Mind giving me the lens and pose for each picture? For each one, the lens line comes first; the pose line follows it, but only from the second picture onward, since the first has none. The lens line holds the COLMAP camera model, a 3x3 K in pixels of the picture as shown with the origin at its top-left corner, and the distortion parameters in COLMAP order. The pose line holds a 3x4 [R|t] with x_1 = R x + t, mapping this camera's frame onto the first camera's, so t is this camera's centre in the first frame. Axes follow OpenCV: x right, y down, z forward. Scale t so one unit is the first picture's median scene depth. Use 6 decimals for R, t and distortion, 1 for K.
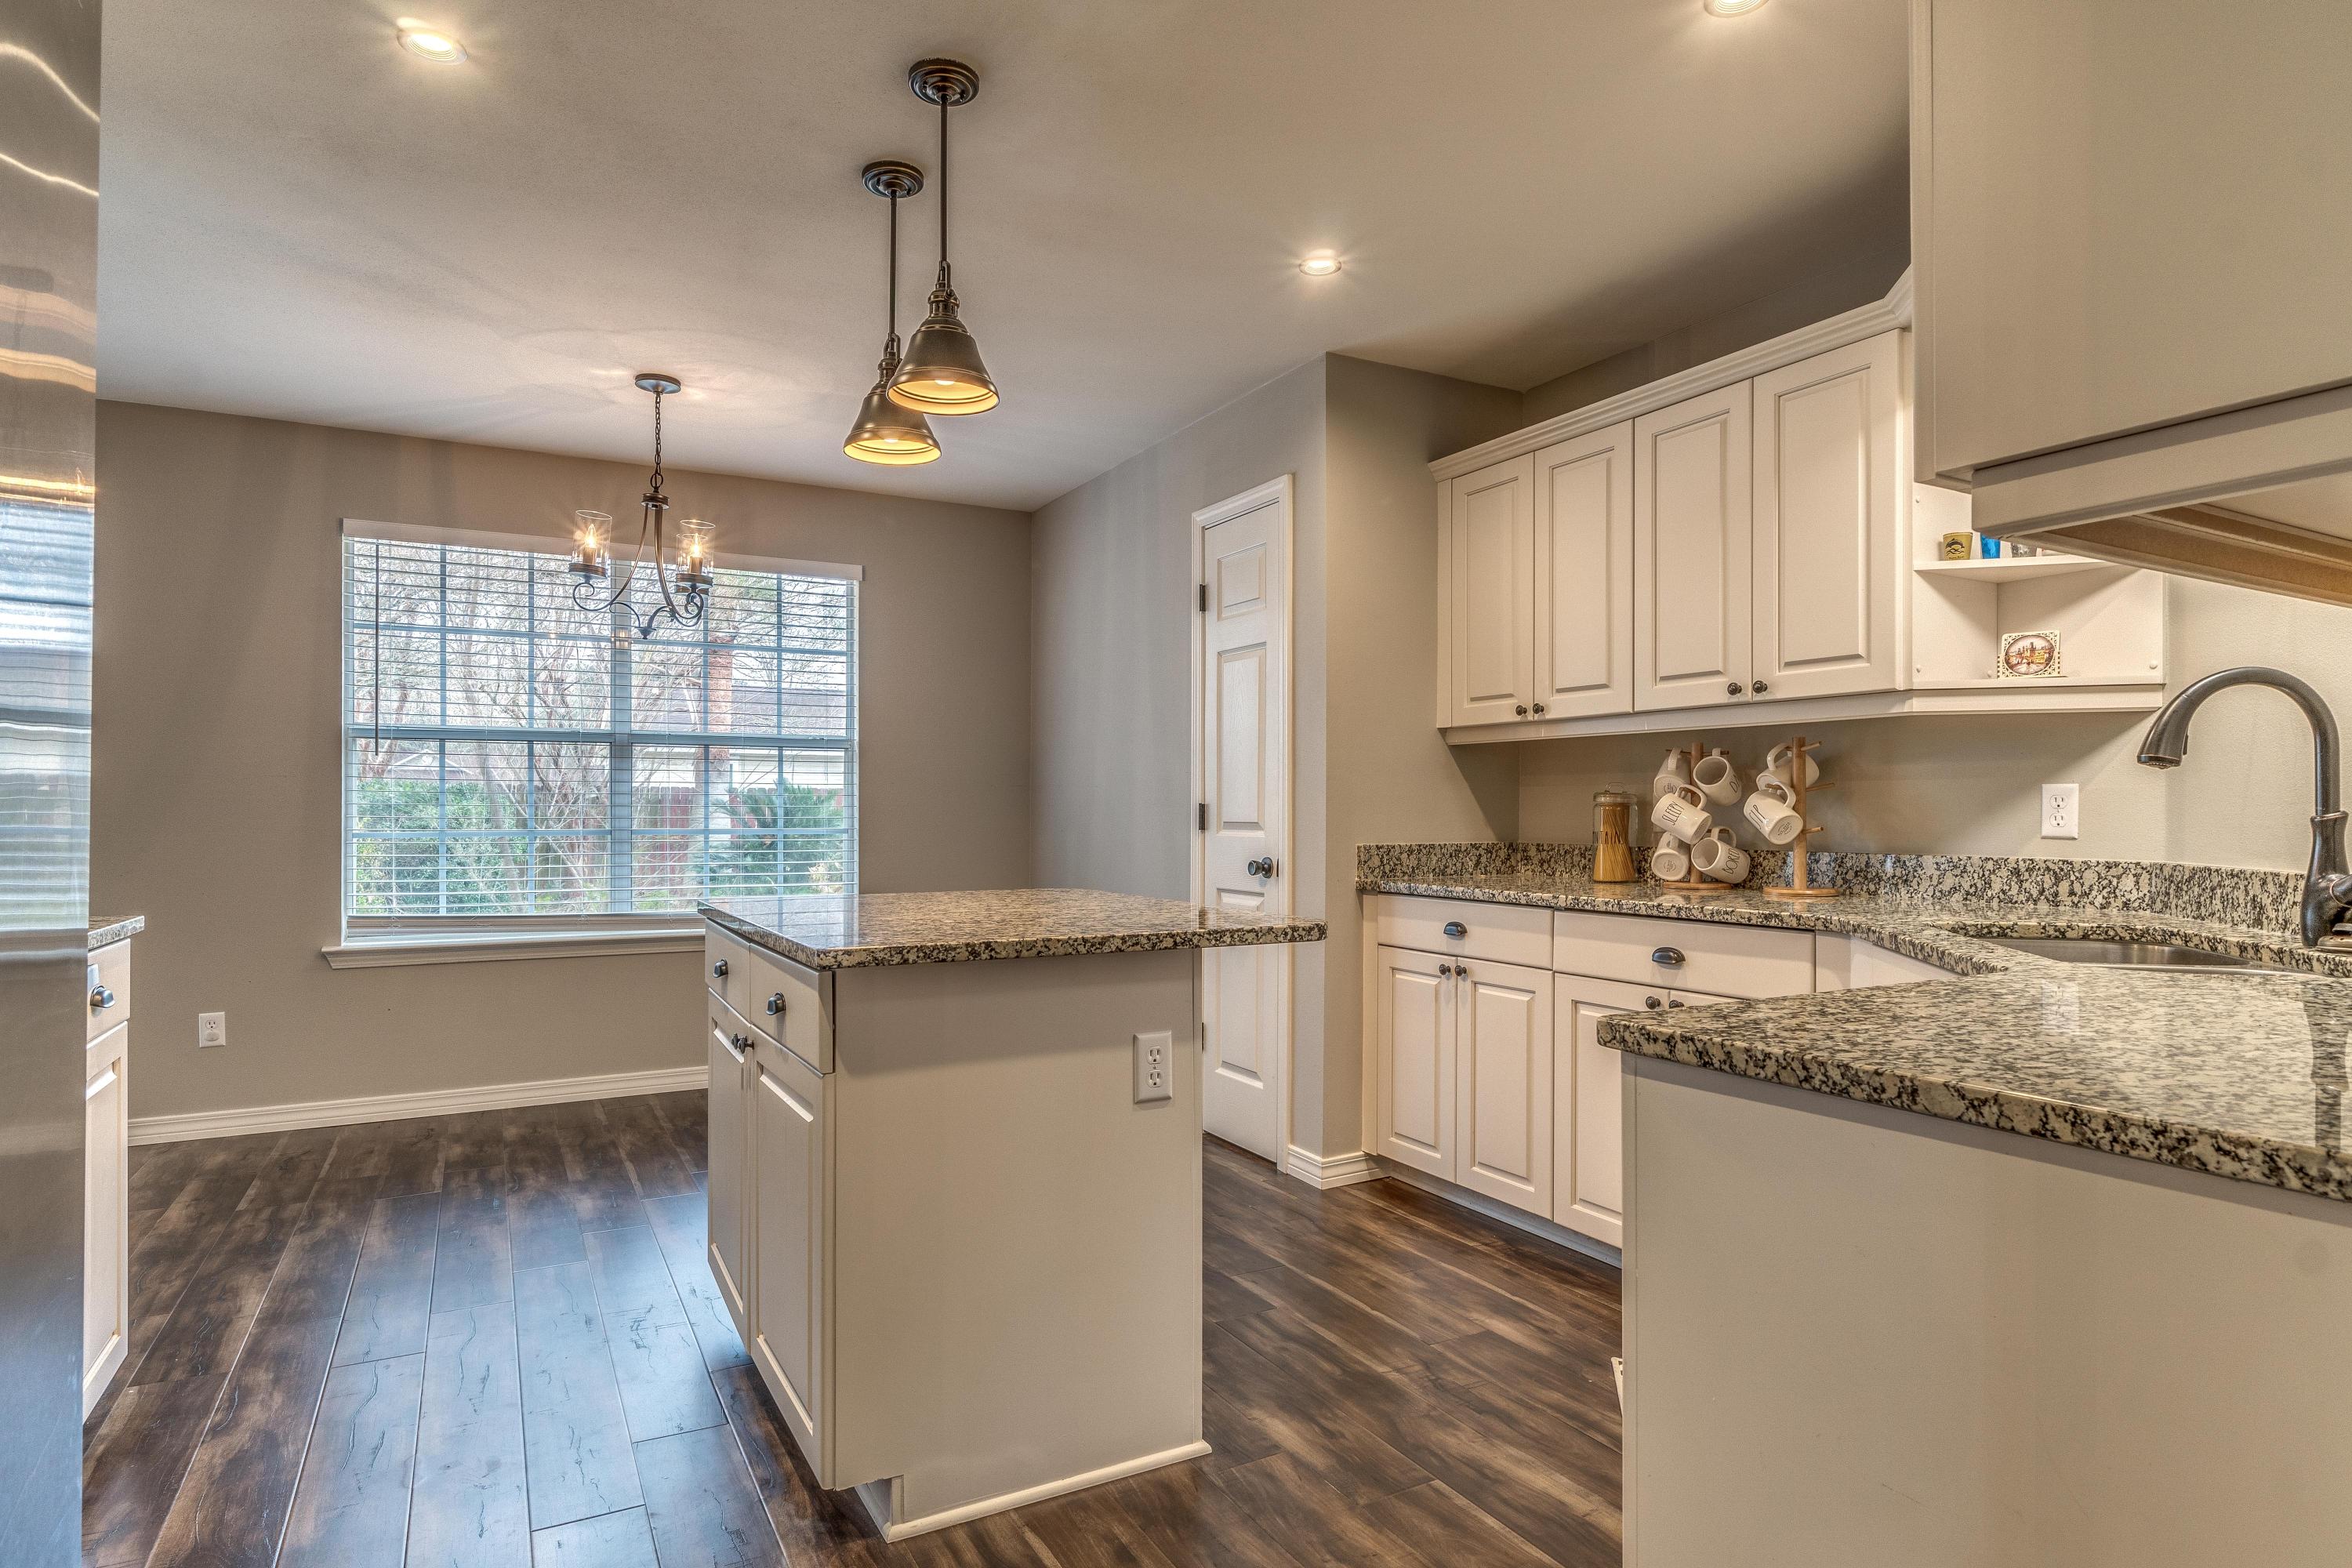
lens RADIAL K [[1265.3, 0, 1168.2], [0, 1265.3, 812.2], [0, 0, 1]] dist [-0.000997, -0.002332]
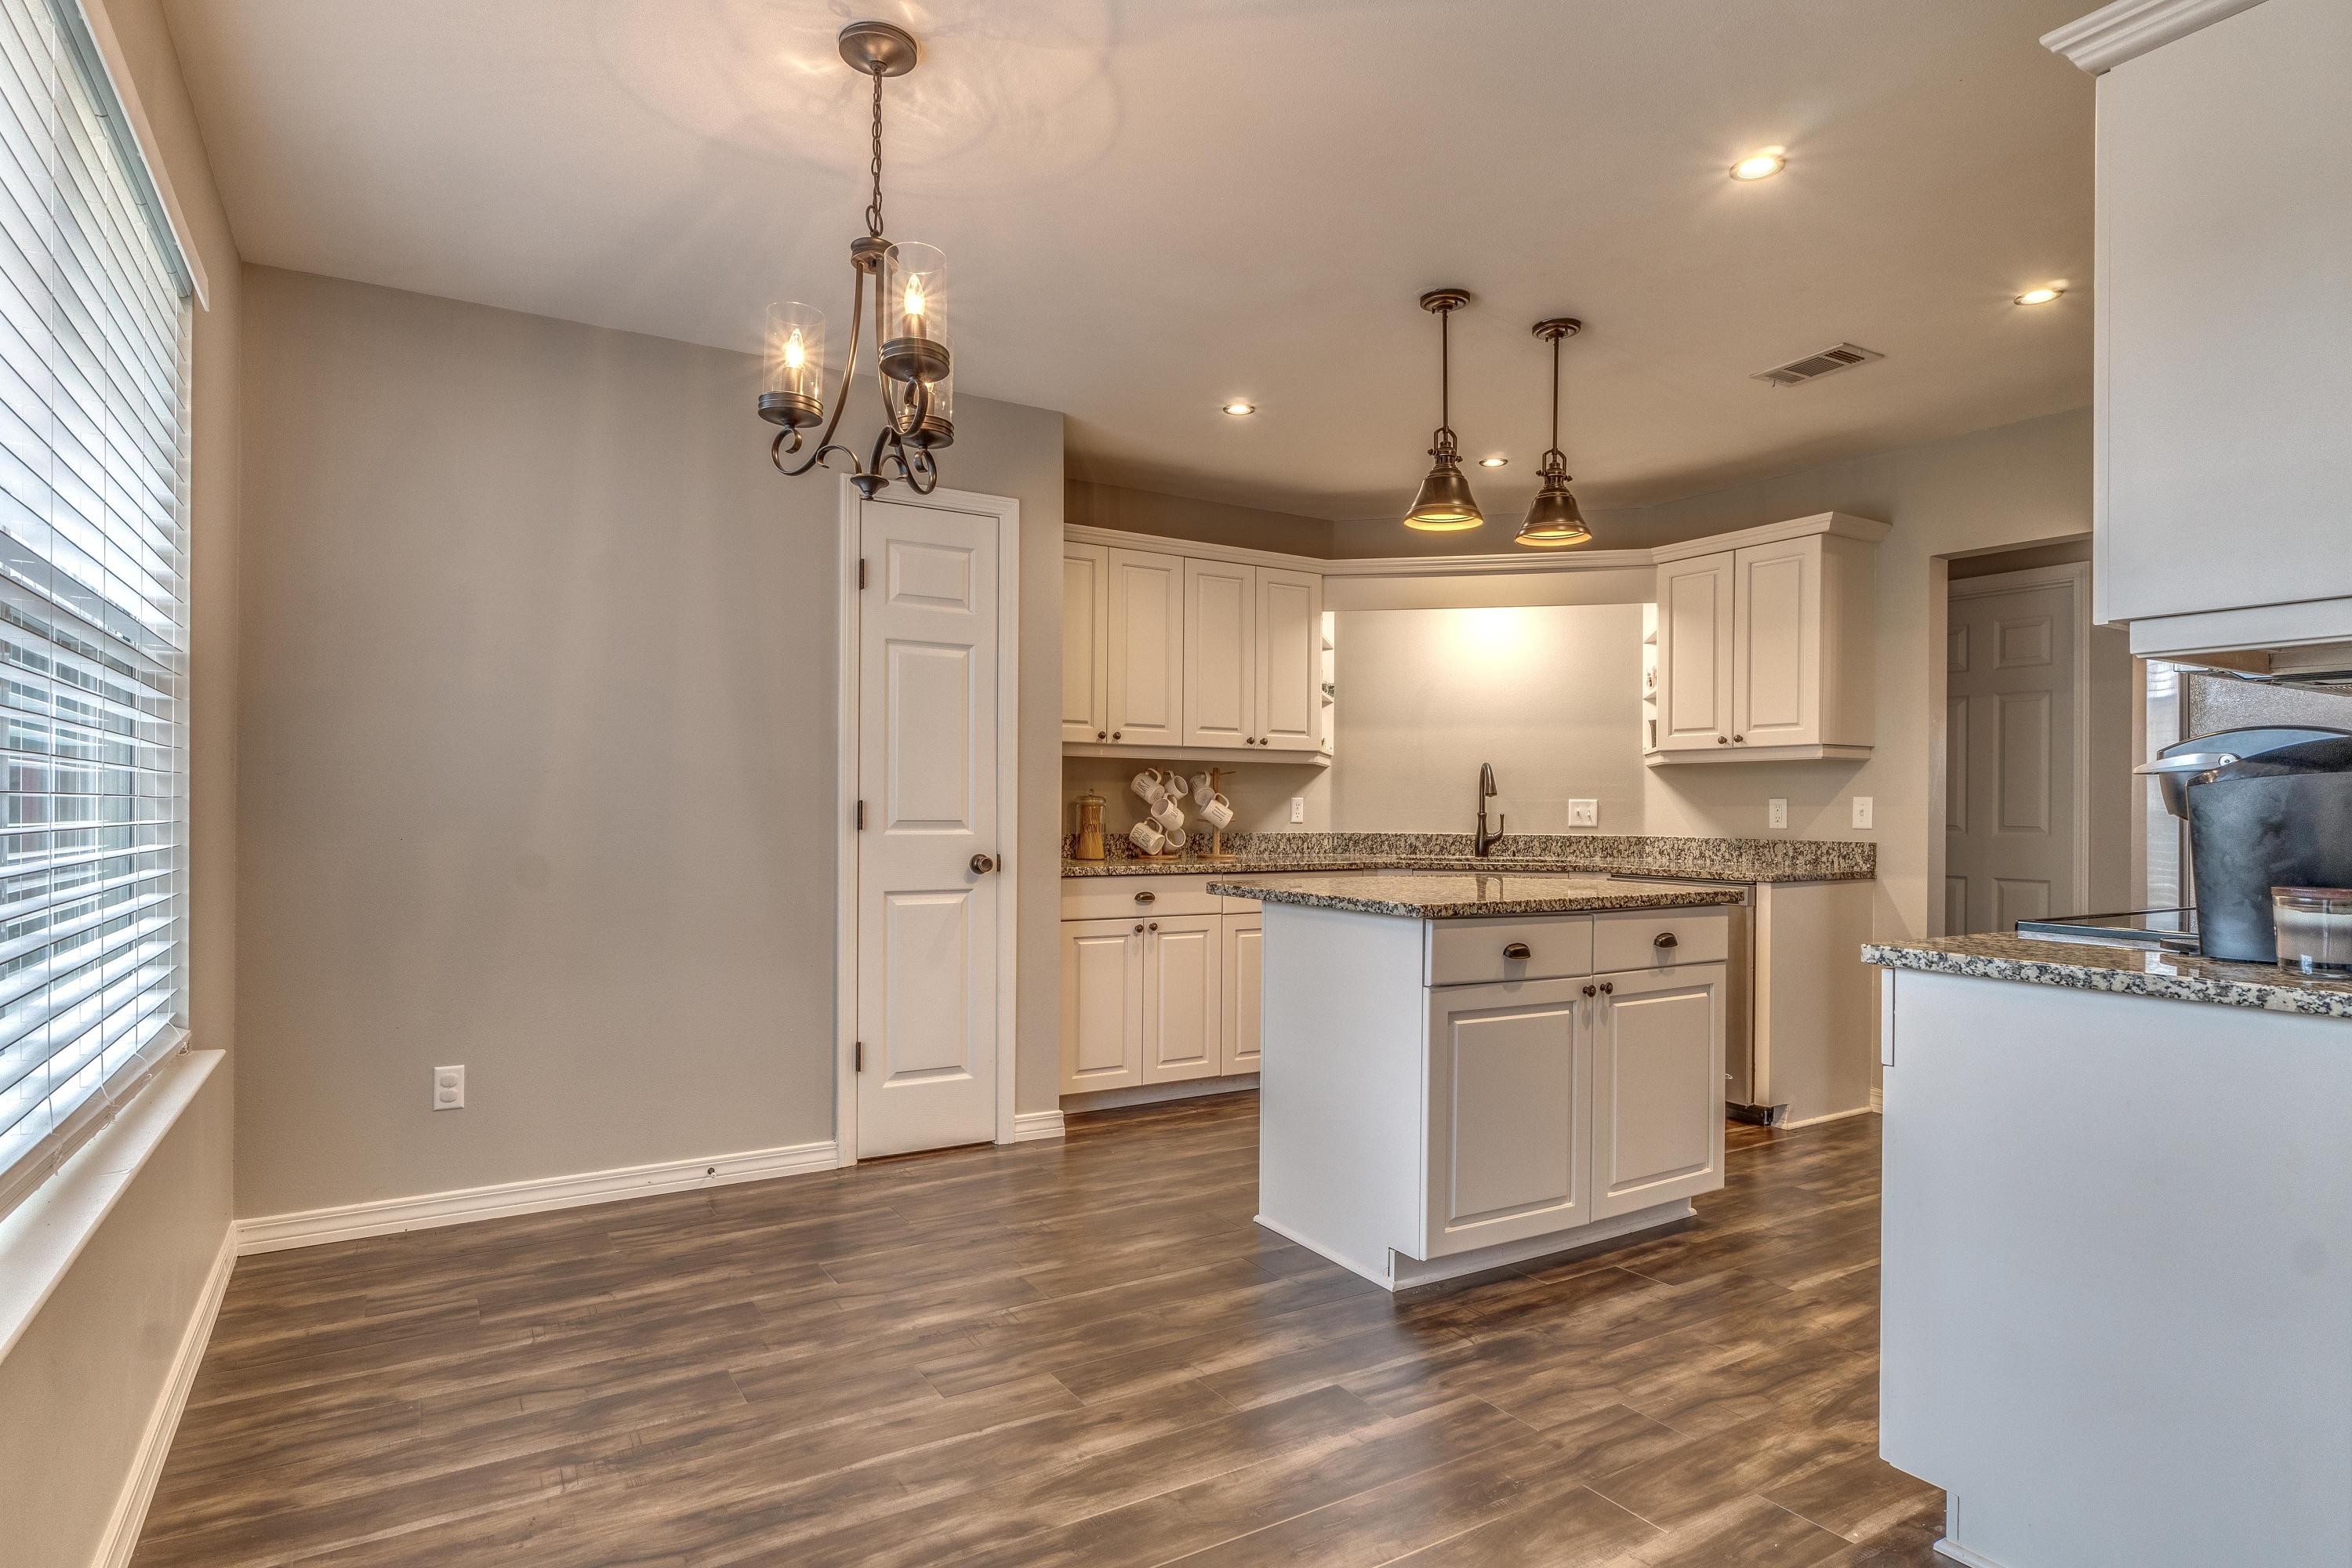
lens RADIAL K [[1265.3, 0, 1170.4], [0, 1265.3, 811.4], [0, 0, 1]] dist [-0.000997, -0.002332]
pose [[-0.047688, -0.005587, 0.998847, -1.346399], [-0.007063, 0.999961, 0.005256, -0.008209], [-0.998837, -0.006804, -0.047726, 1.239502]]
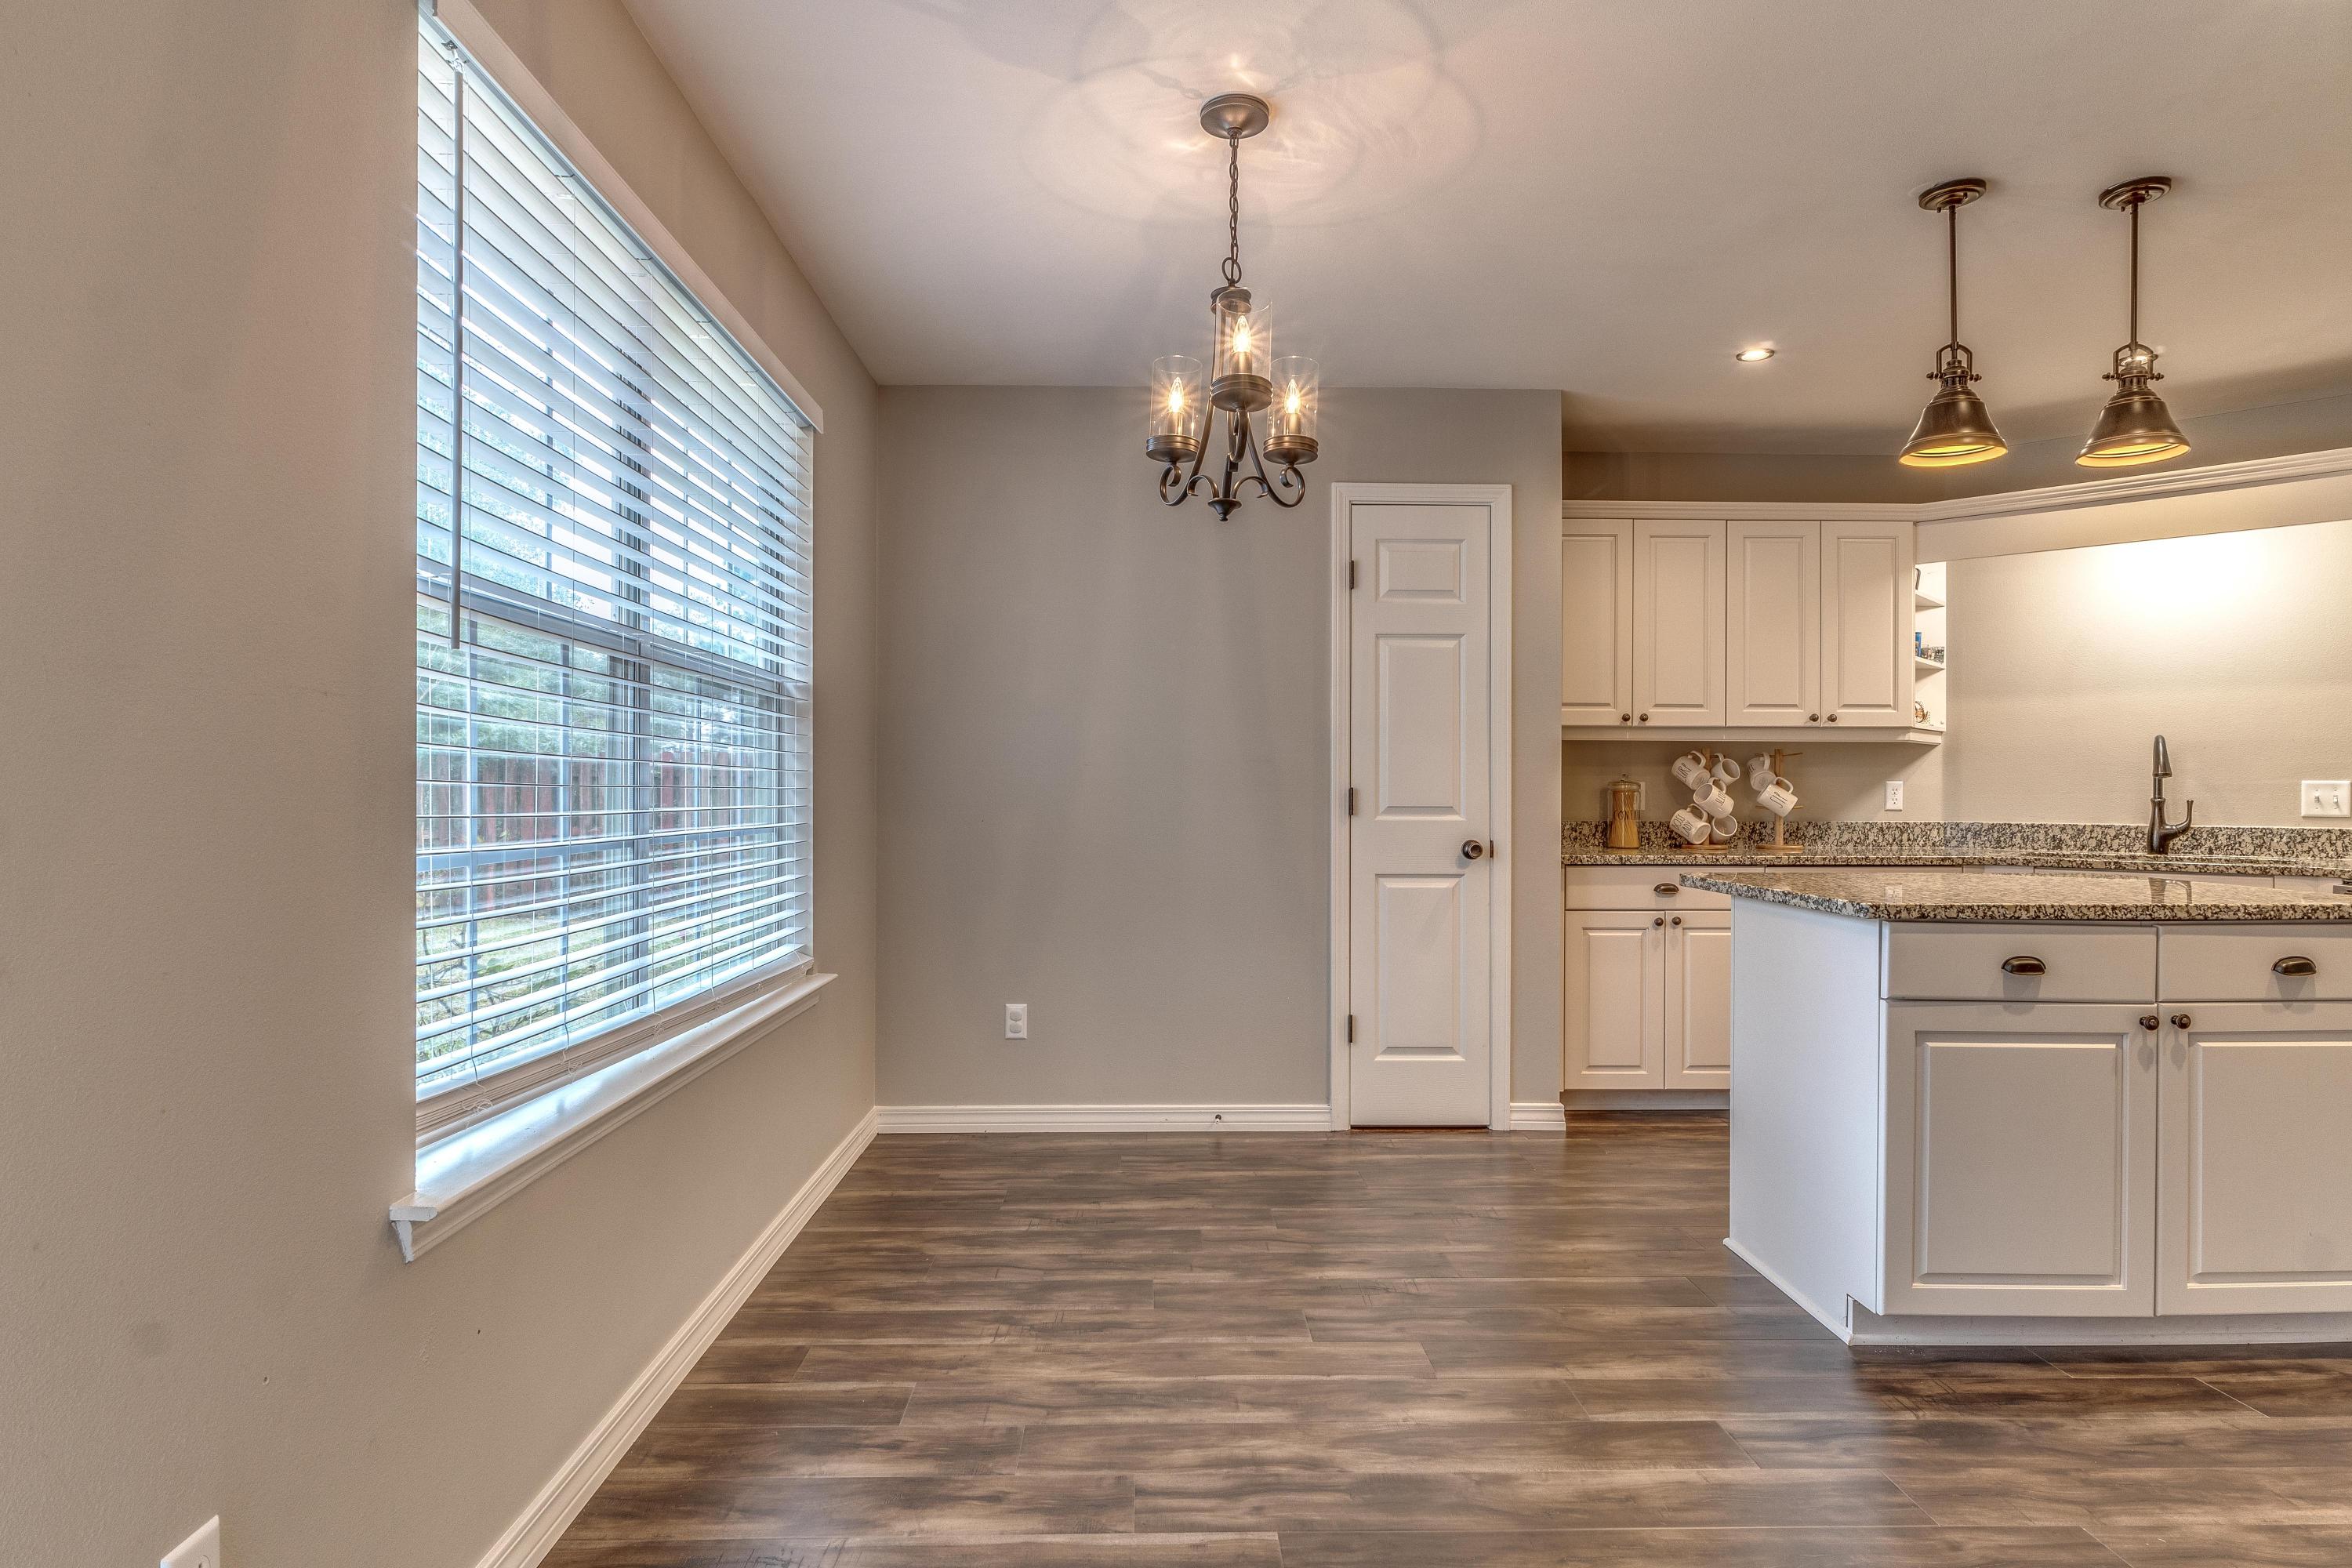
lens RADIAL K [[1265.3, 0, 1166.2], [0, 1265.3, 795.1], [0, 0, 1]] dist [-0.000997, -0.002332]
pose [[0.463117, -0.004025, 0.886288, -1.352834], [-0.002098, 0.999982, 0.005638, -0.009695], [-0.886295, -0.004471, 0.463100, 1.023308]]
